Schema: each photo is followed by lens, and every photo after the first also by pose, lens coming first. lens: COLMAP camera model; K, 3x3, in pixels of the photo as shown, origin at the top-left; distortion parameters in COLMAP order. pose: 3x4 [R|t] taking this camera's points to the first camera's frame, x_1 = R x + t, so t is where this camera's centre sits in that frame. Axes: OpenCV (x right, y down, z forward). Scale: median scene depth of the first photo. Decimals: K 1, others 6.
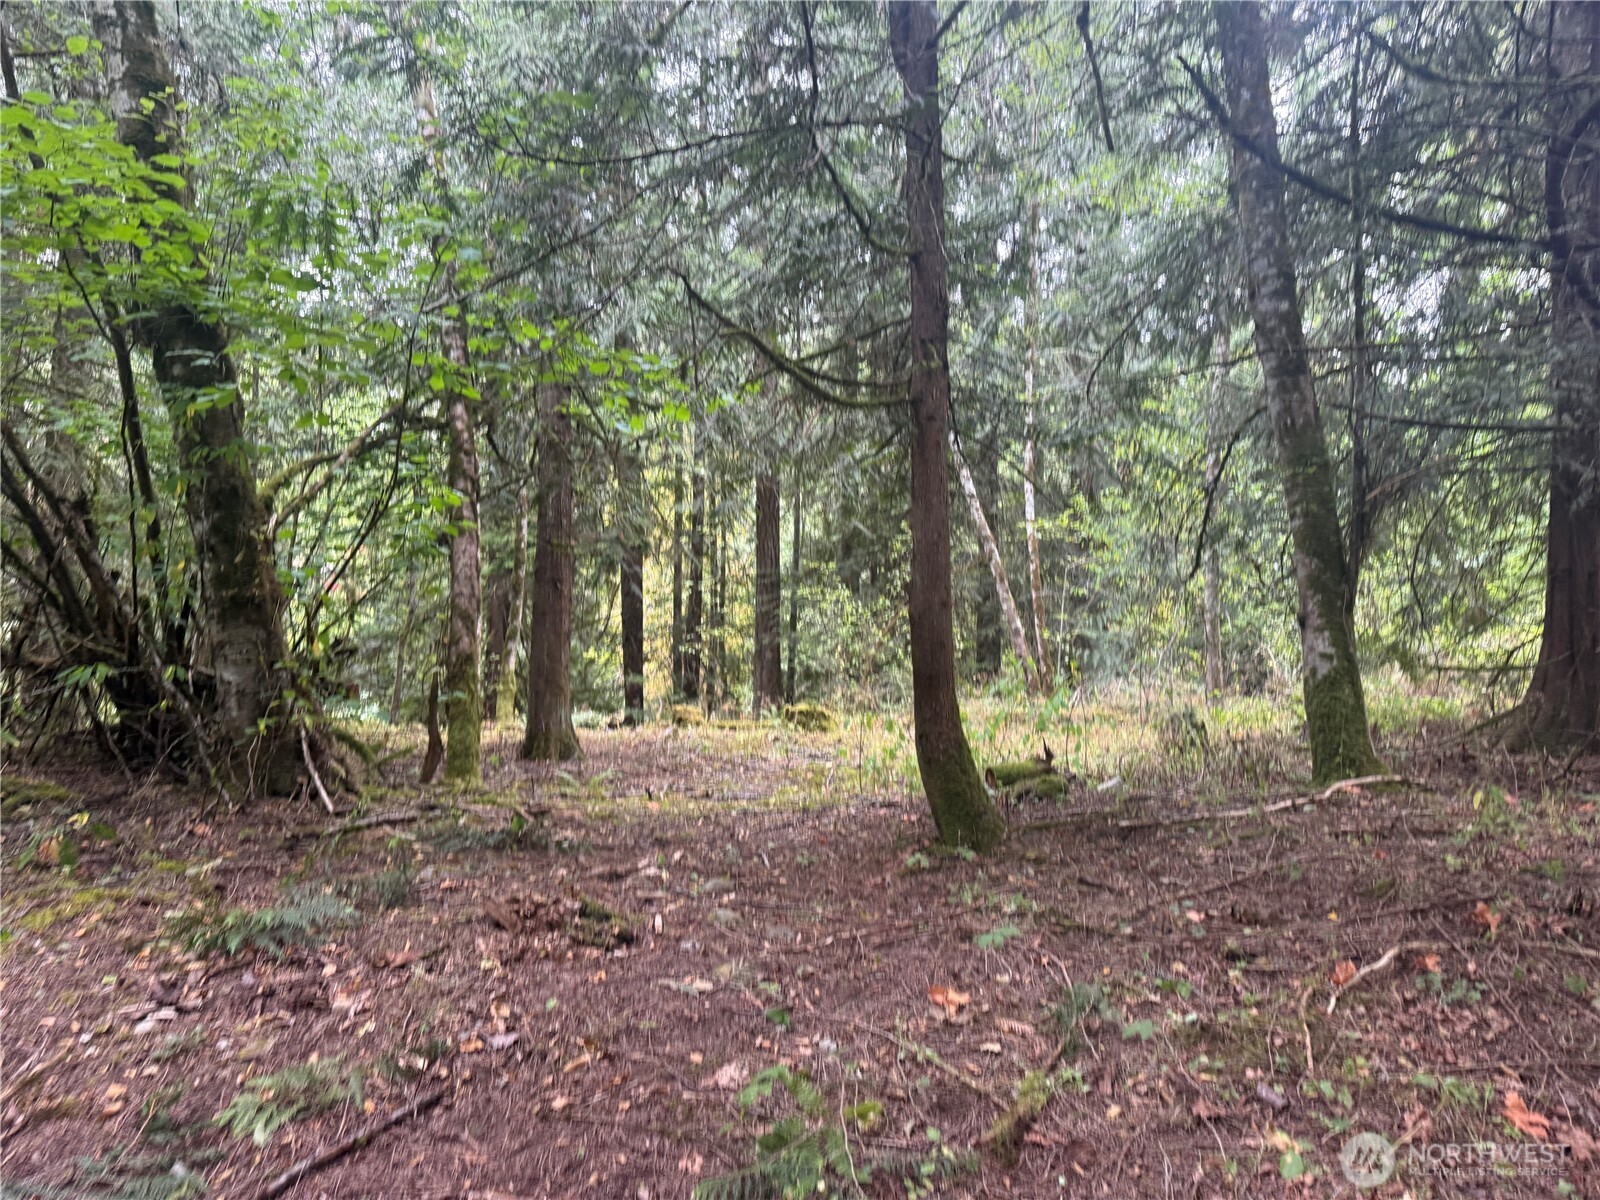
lens RADIAL K [[1114.9, 0, 799.7], [0, 1114.9, 596.3], [0, 0, 1]] dist [-0.001875, -0.004967]
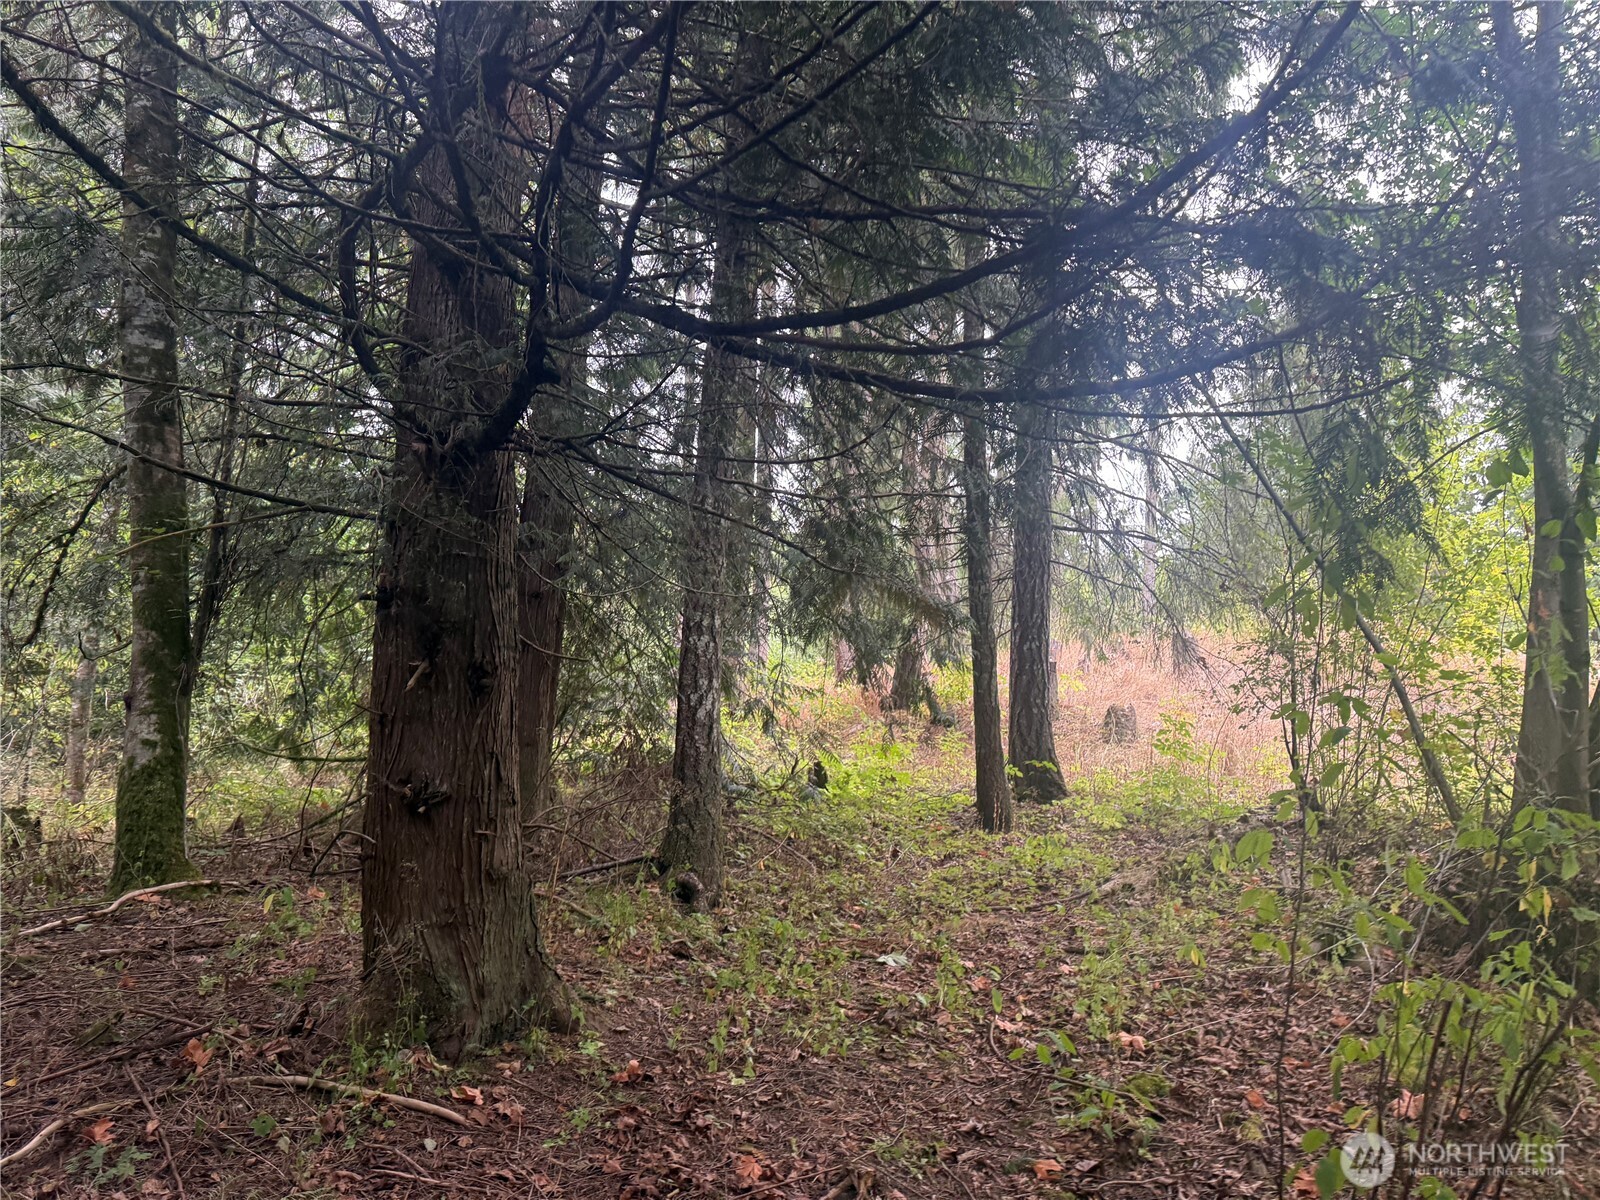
lens RADIAL K [[1114.9, 0, 800.6], [0, 1114.9, 601.4], [0, 0, 1]] dist [-0.001875, -0.004967]
pose [[0.631747, 0.124323, 0.765140, 0.120233], [-0.068171, 0.992141, -0.104922, 0.000022], [-0.772171, 0.014124, 0.635258, 0.051272]]
